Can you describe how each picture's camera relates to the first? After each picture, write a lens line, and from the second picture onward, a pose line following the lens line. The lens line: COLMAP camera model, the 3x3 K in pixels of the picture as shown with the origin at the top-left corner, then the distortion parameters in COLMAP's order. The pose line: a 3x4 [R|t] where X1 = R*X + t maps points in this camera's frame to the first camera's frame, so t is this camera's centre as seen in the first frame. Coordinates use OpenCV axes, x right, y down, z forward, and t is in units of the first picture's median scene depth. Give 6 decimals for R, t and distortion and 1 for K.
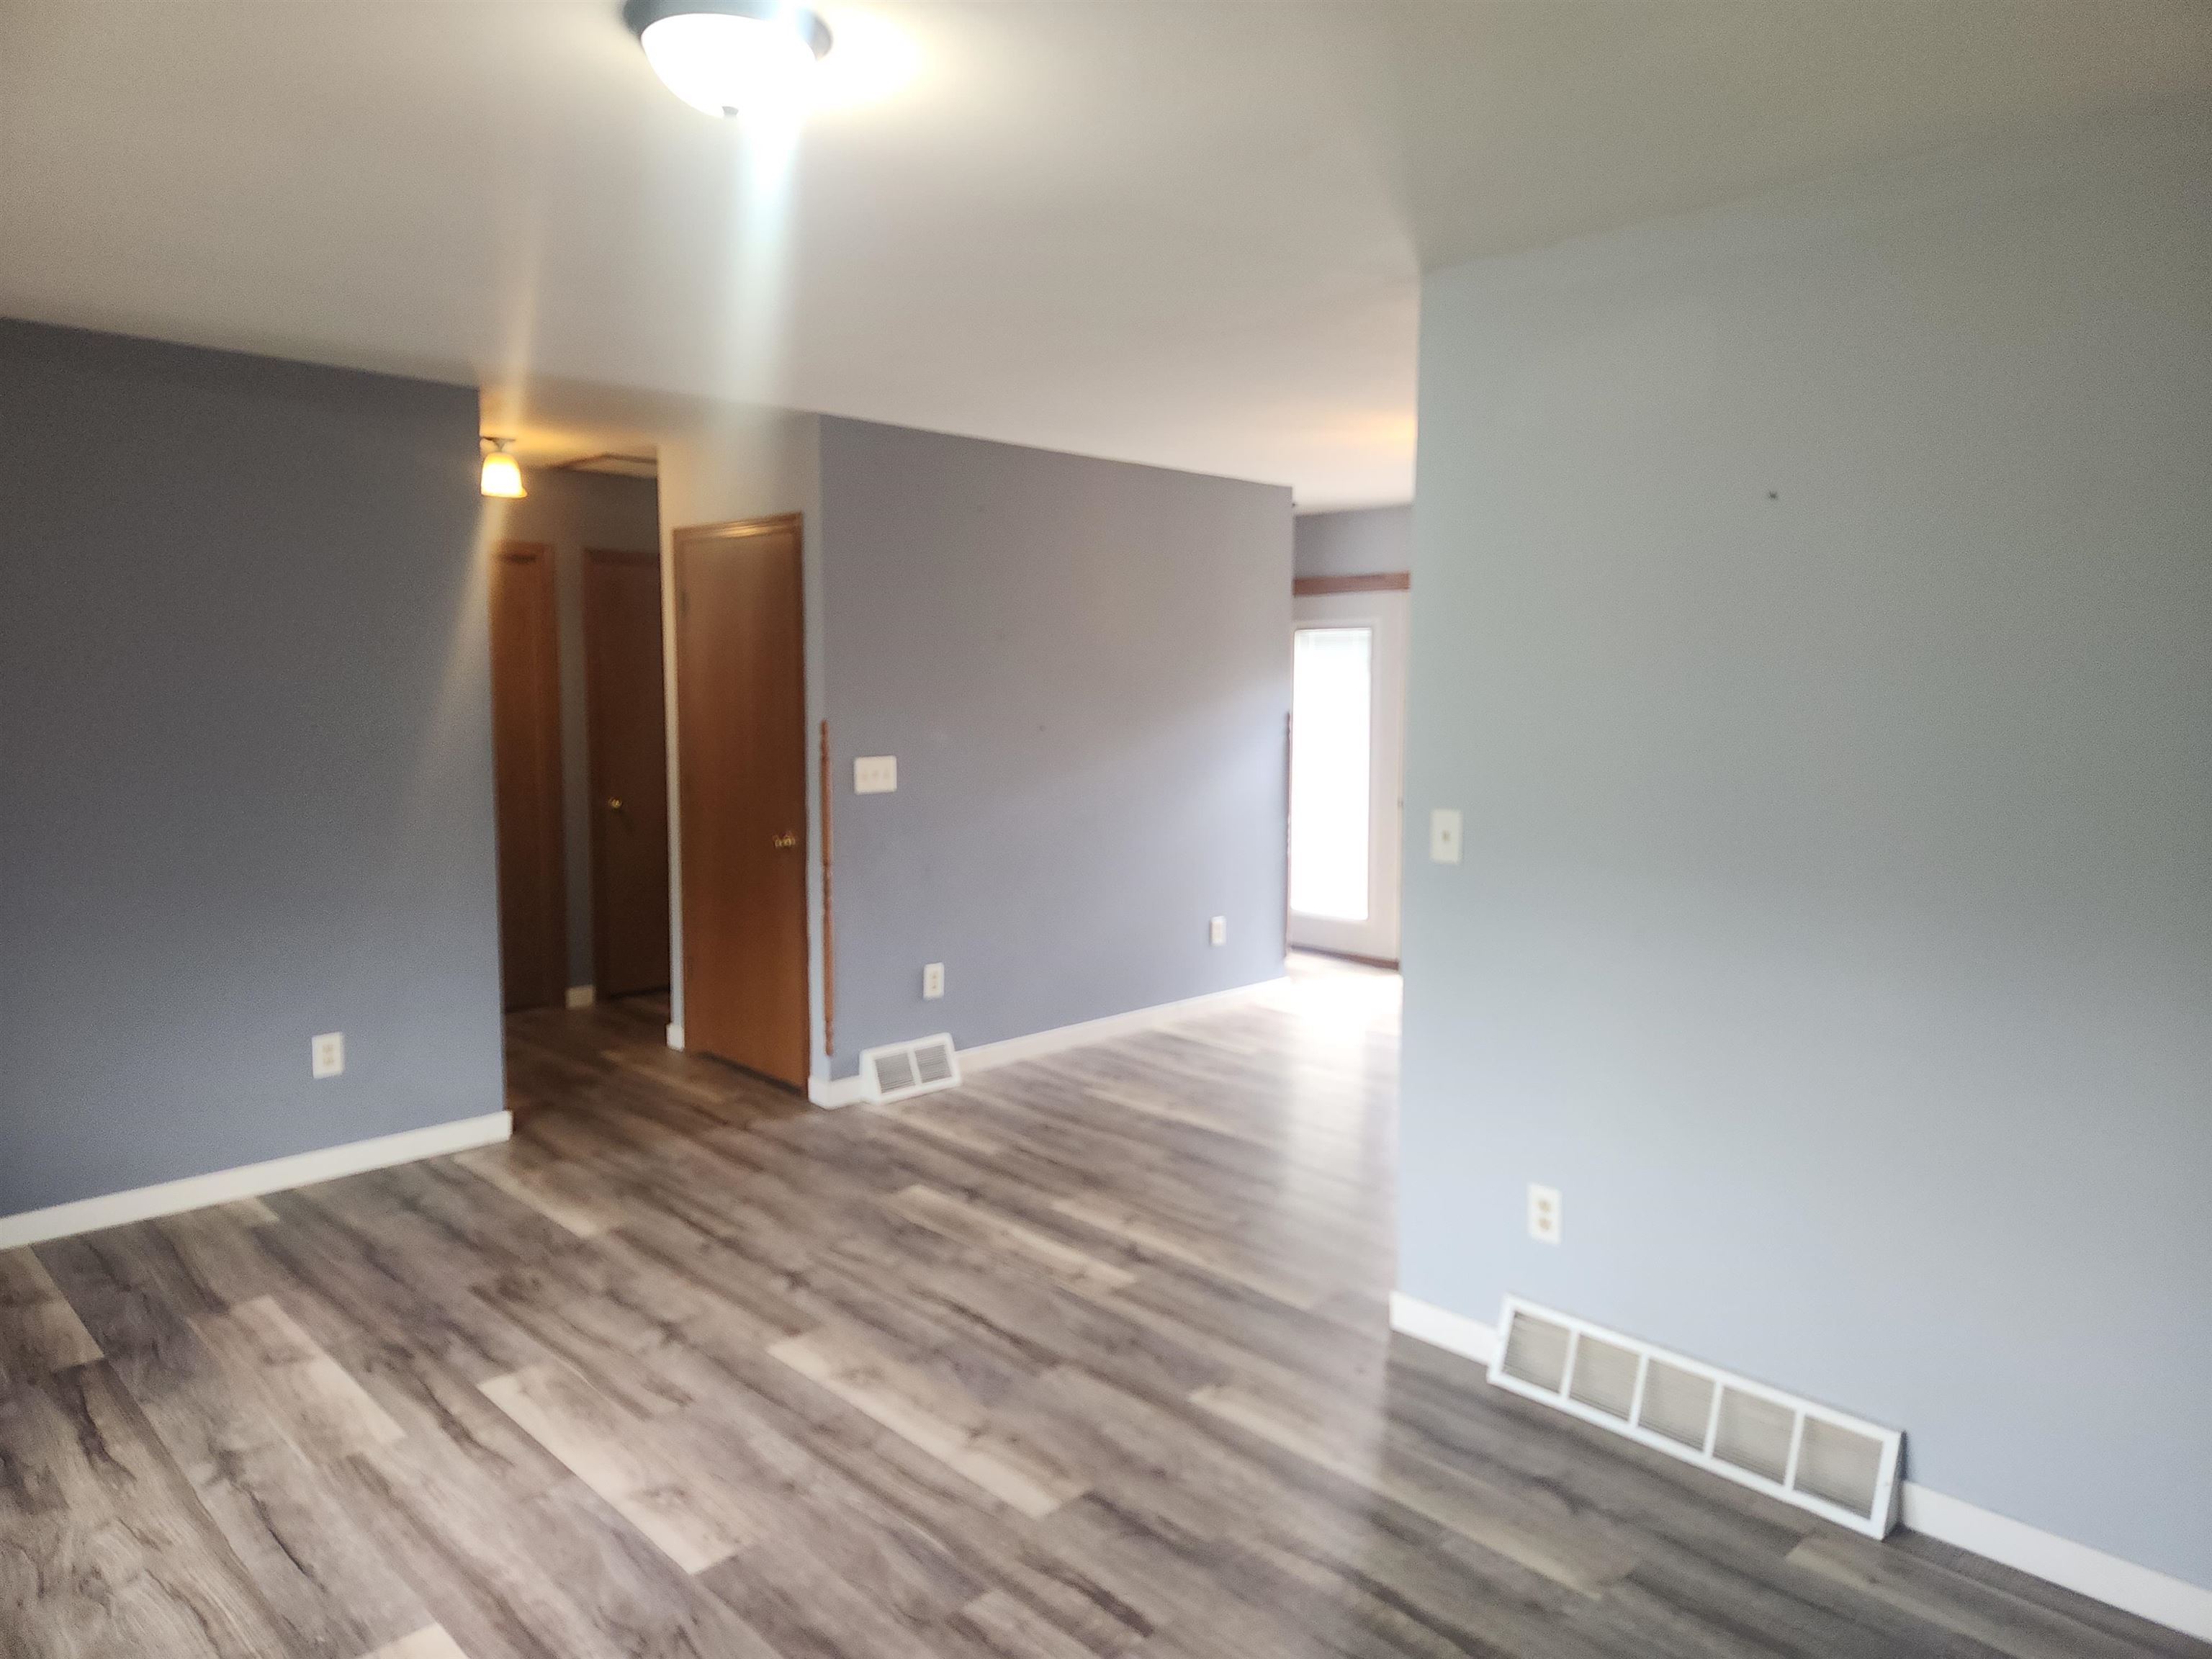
lens RADIAL K [[1474.2, 0, 1119.5], [0, 1474.2, 804.9], [0, 0, 1]] dist [0.080177, -0.066806]
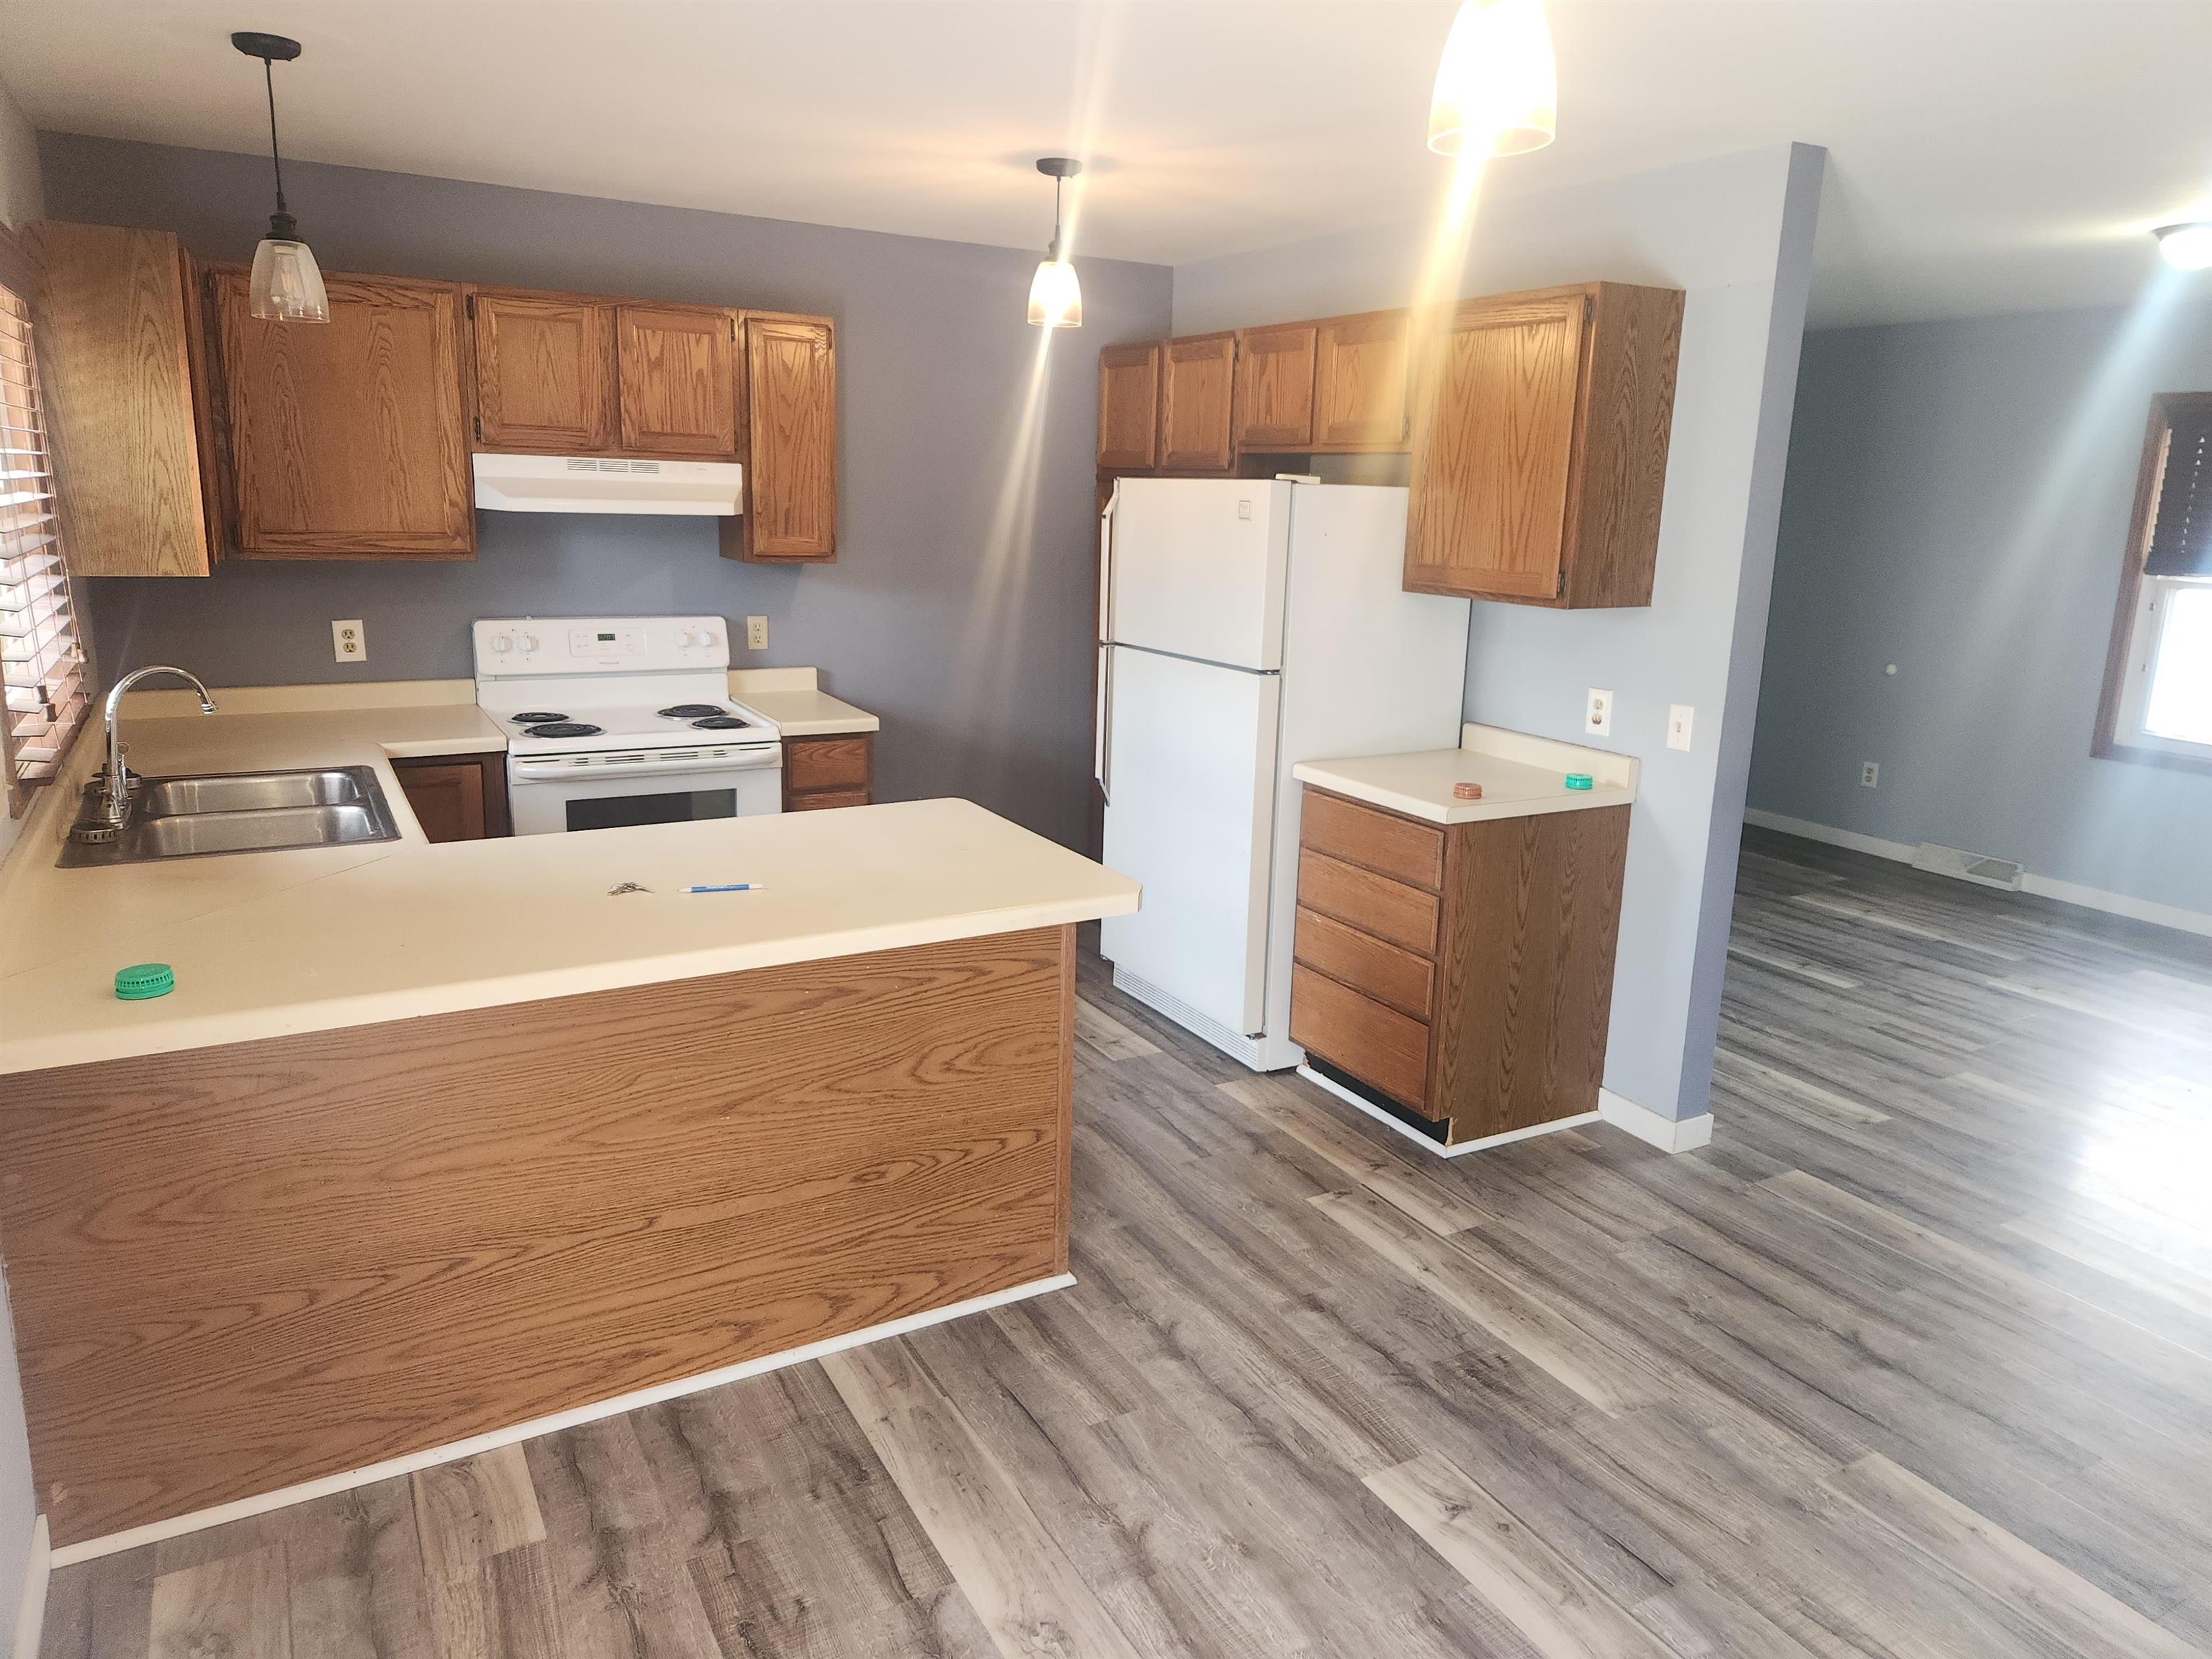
lens RADIAL K [[1474.2, 0, 1119.5], [0, 1474.2, 804.9], [0, 0, 1]] dist [0.080177, -0.066806]
pose [[-0.967813, -0.087028, 0.236144, 0.459981], [-0.012151, 0.953372, 0.301555, -0.275038], [-0.251377, 0.288979, -0.923743, 2.554588]]
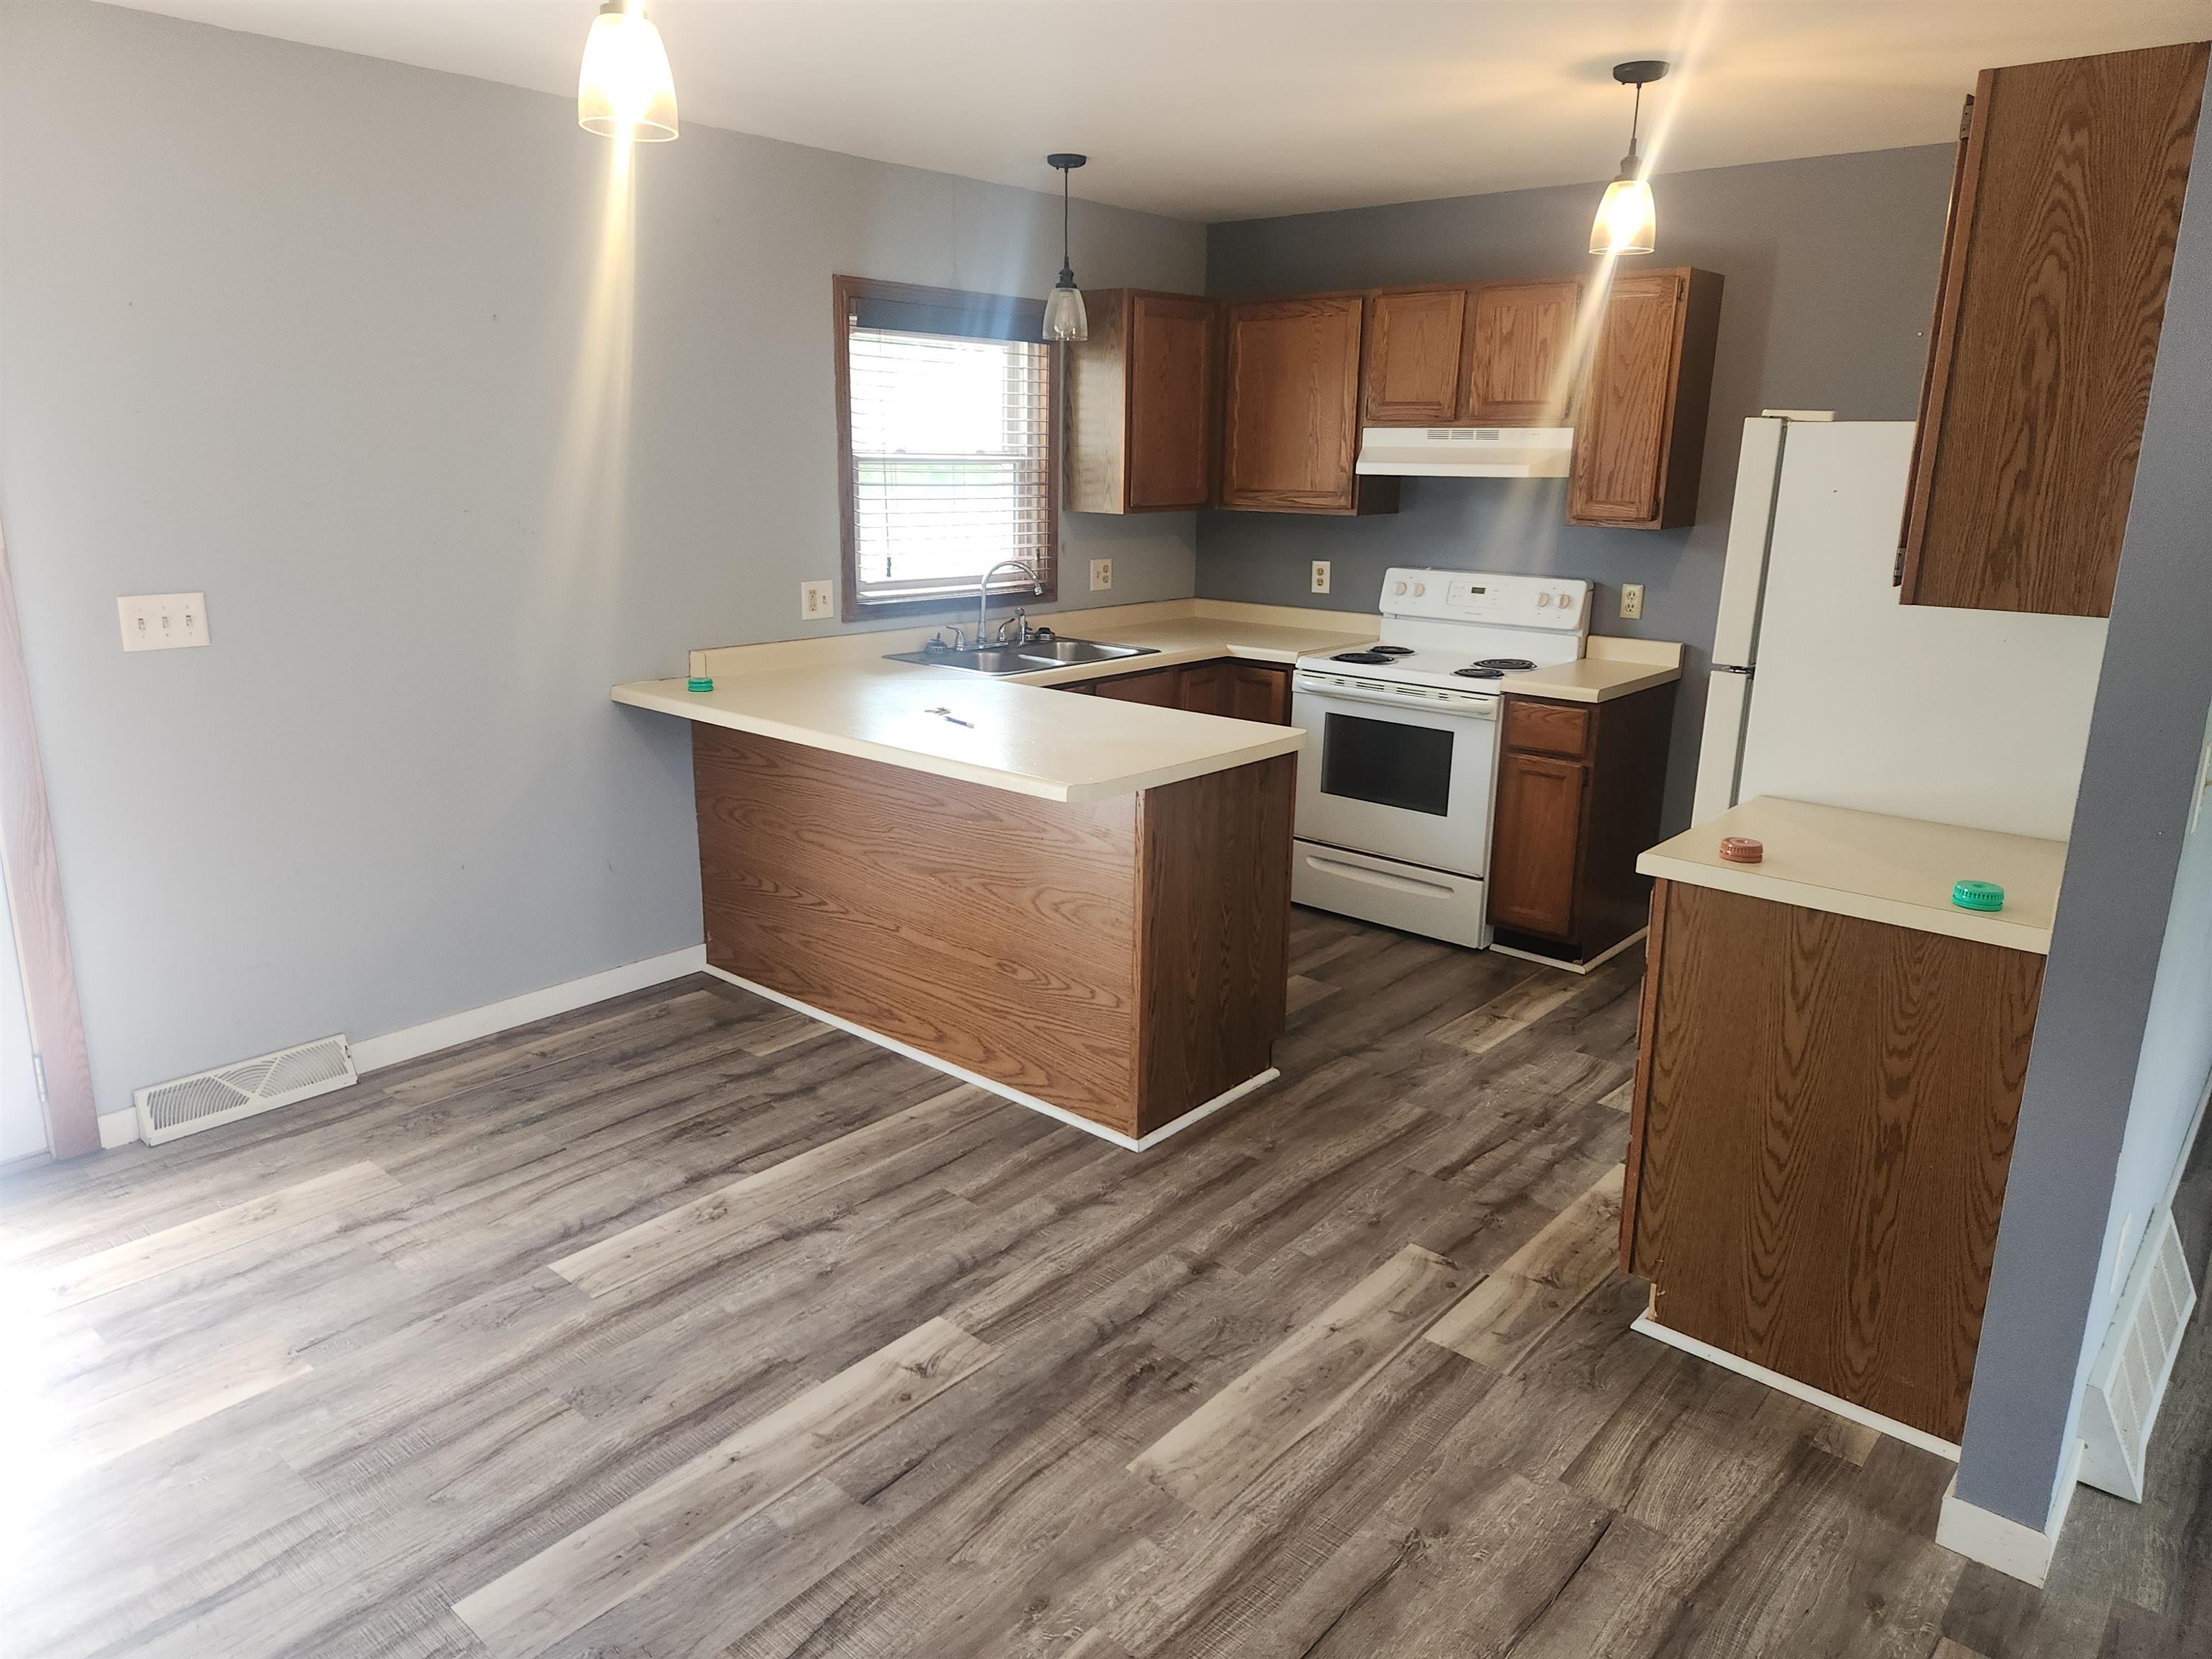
lens RADIAL K [[1472.4, 0, 1090.3], [0, 1472.4, 805.5], [0, 0, 1]] dist [0.094819, -0.065652]
pose [[-0.076632, -0.245707, 0.966310, -0.388575], [0.072787, 0.965196, 0.251196, -0.187403], [-0.994399, 0.089584, -0.056080, 1.723874]]
